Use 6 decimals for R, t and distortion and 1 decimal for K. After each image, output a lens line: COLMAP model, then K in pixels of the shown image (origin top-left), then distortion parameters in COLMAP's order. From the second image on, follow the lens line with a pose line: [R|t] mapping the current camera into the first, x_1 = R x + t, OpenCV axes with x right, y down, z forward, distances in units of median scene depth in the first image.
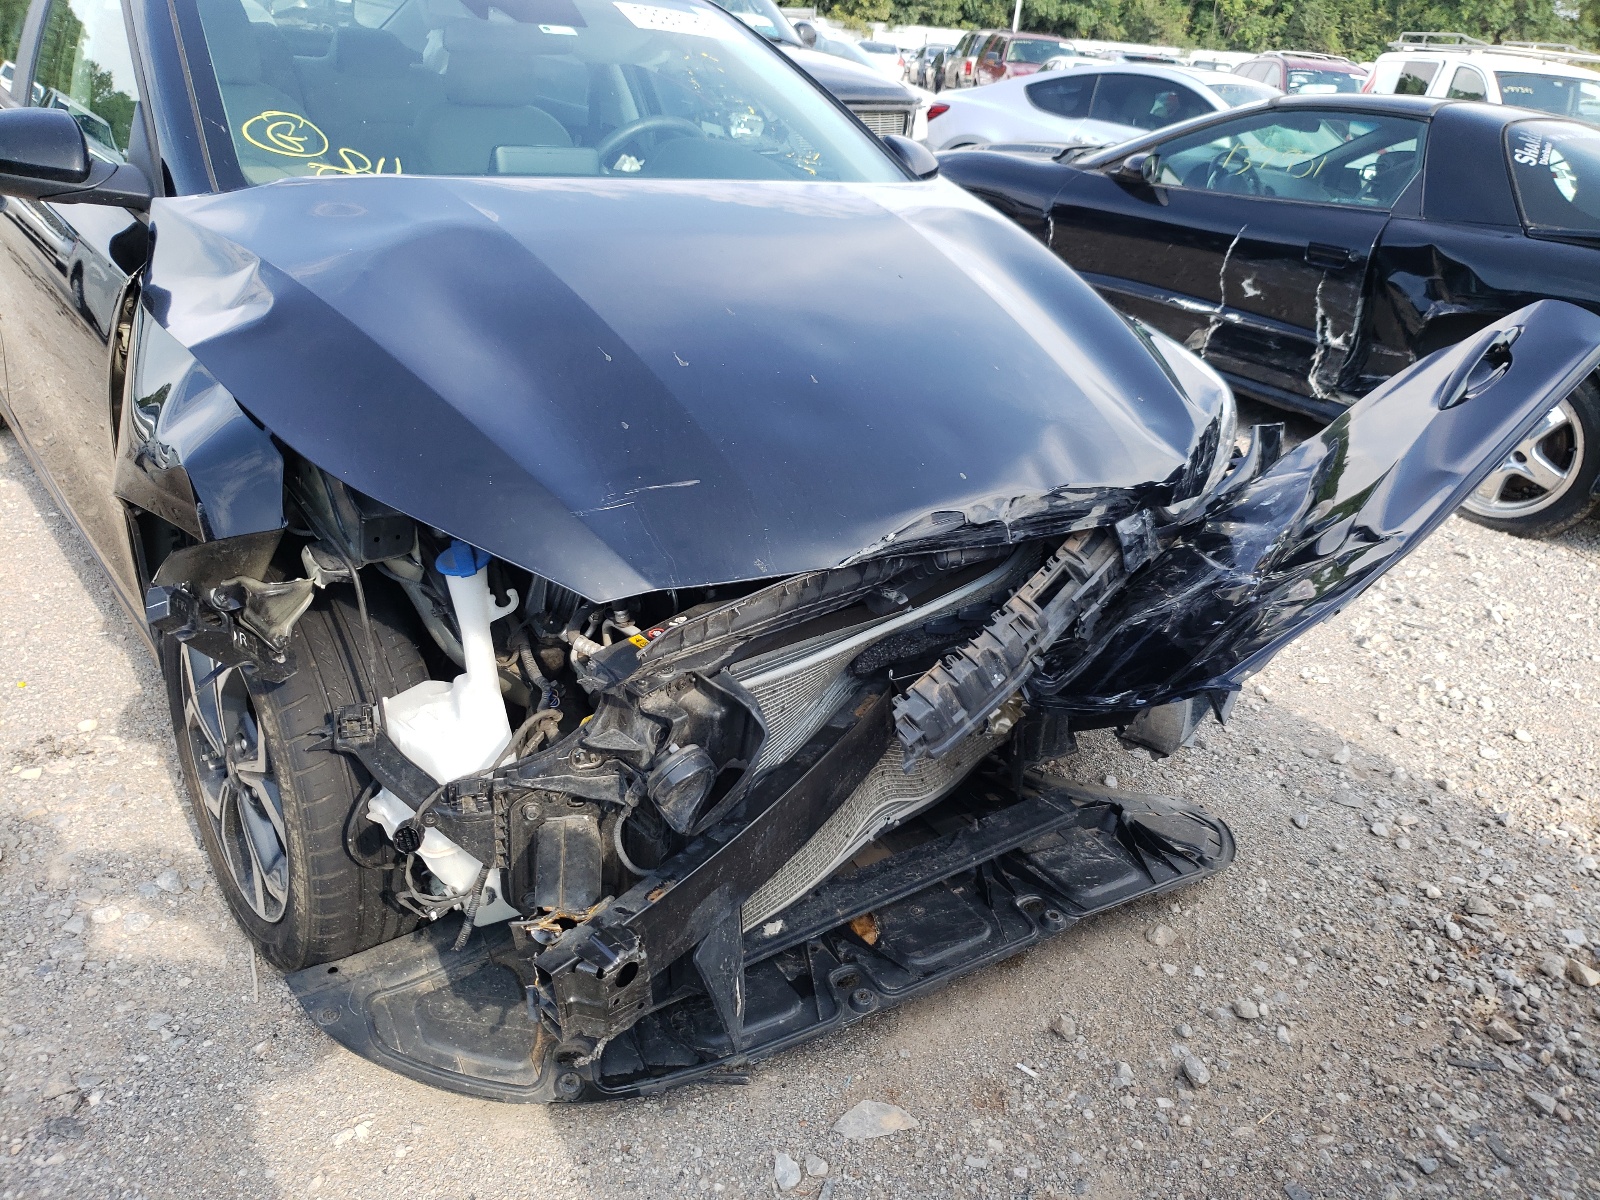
lens RADIAL K [[1326.8, 0, 799.8], [0, 1326.8, 622.6], [0, 0, 1]] dist [-0.045103, 0.073443]
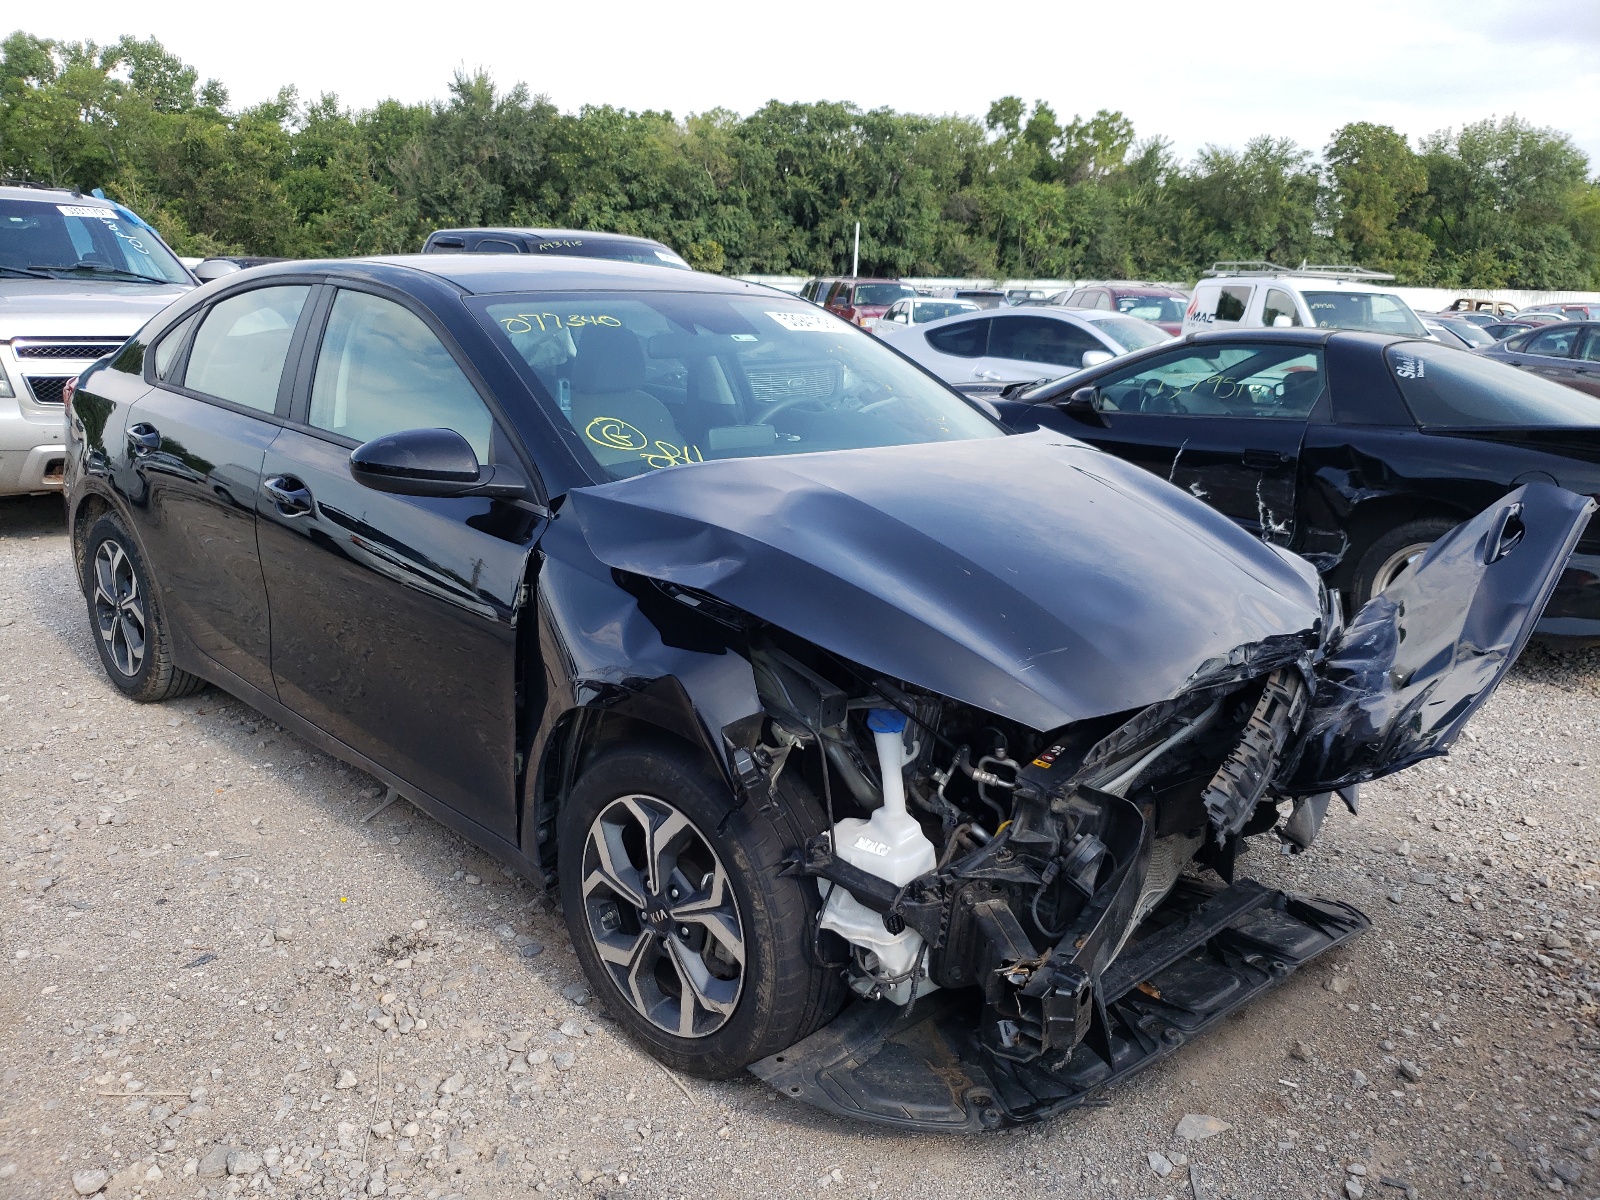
lens RADIAL K [[1326.8, 0, 799.8], [0, 1326.8, 622.6], [0, 0, 1]] dist [-0.045103, 0.073443]
pose [[0.990931, -0.086591, 0.102752, -0.272310], [0.102605, 0.981359, -0.162501, 0.036632], [-0.086766, 0.171571, 0.981344, -0.213530]]
